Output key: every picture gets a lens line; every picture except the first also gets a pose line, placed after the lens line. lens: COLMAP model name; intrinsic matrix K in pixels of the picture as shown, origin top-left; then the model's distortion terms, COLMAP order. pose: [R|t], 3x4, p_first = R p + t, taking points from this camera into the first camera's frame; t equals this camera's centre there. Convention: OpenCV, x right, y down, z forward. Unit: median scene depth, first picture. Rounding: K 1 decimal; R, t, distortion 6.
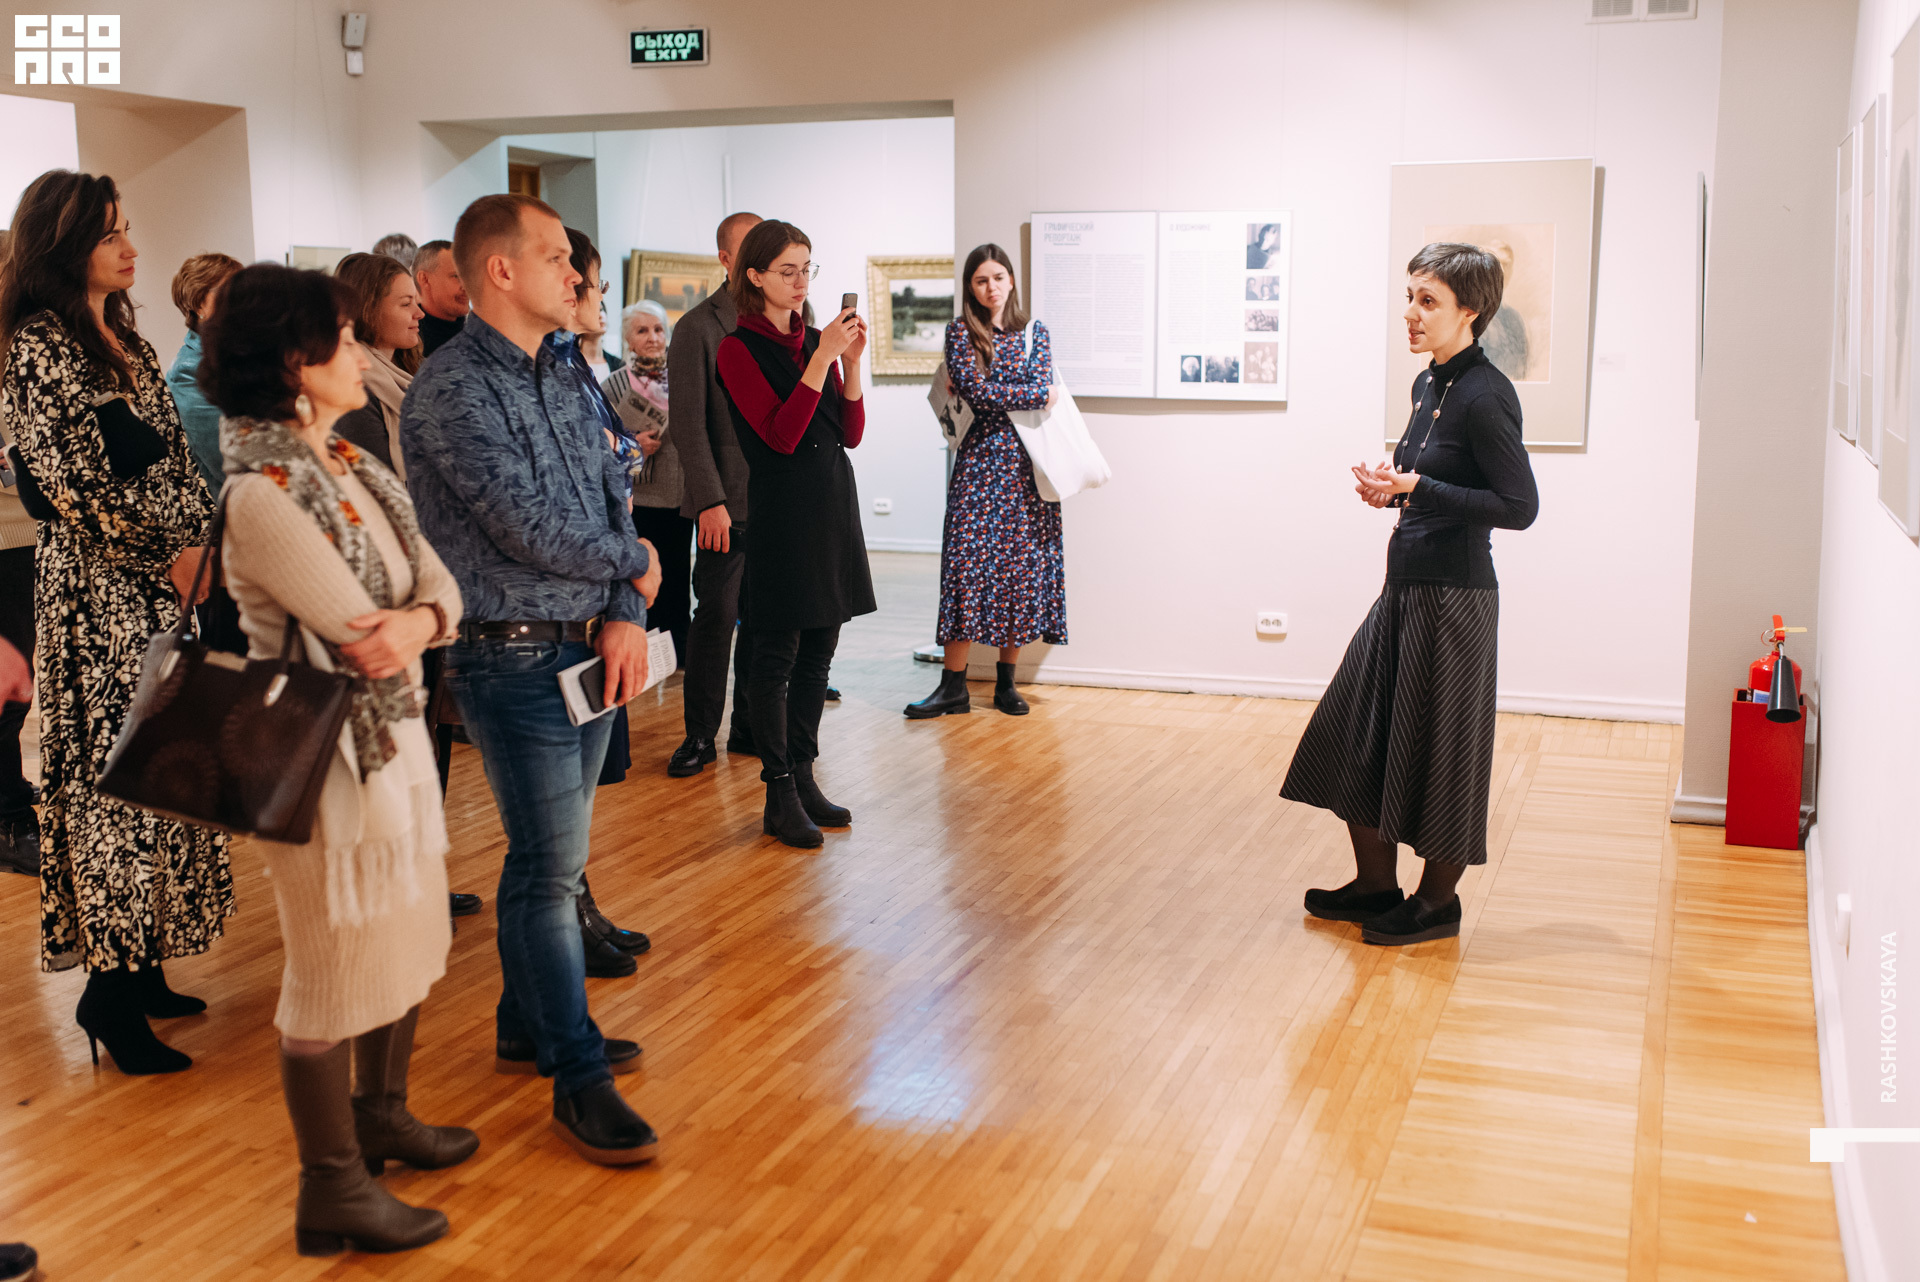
lens RADIAL K [[2110.7, 0, 960.7], [0, 2110.7, 640.9], [0, 0, 1]] dist [-0.008202, 0.000000]
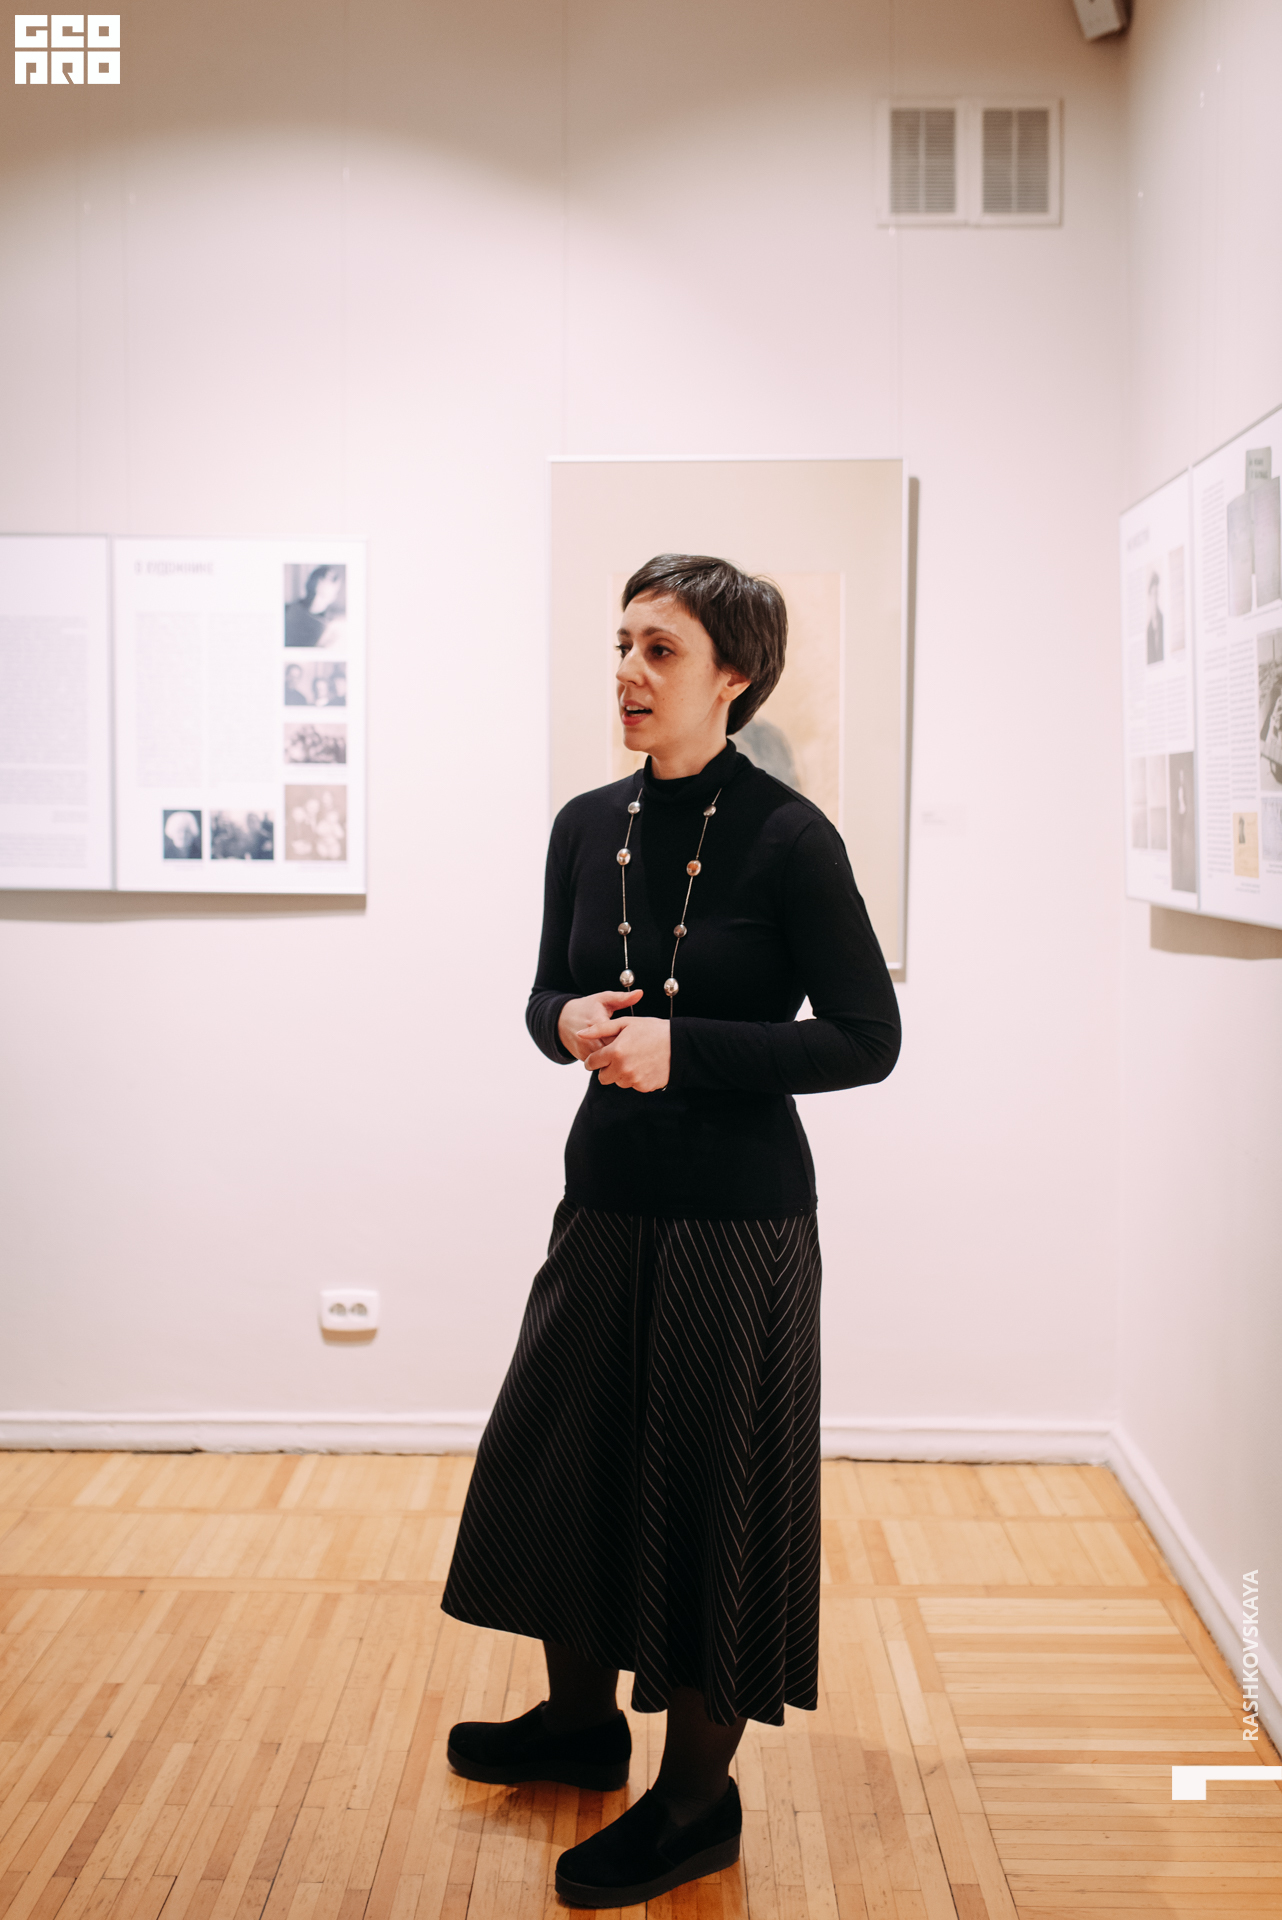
lens RADIAL K [[2110.7, 0, 657.5], [0, 2110.7, 1136.1], [0, 0, 1]] dist [-0.008202, 0.000000]
pose [[0.943195, -0.012342, 0.332010, 0.045563], [0.047696, 0.993989, -0.098548, 0.004078], [-0.328798, 0.108786, 0.938114, 0.479740]]
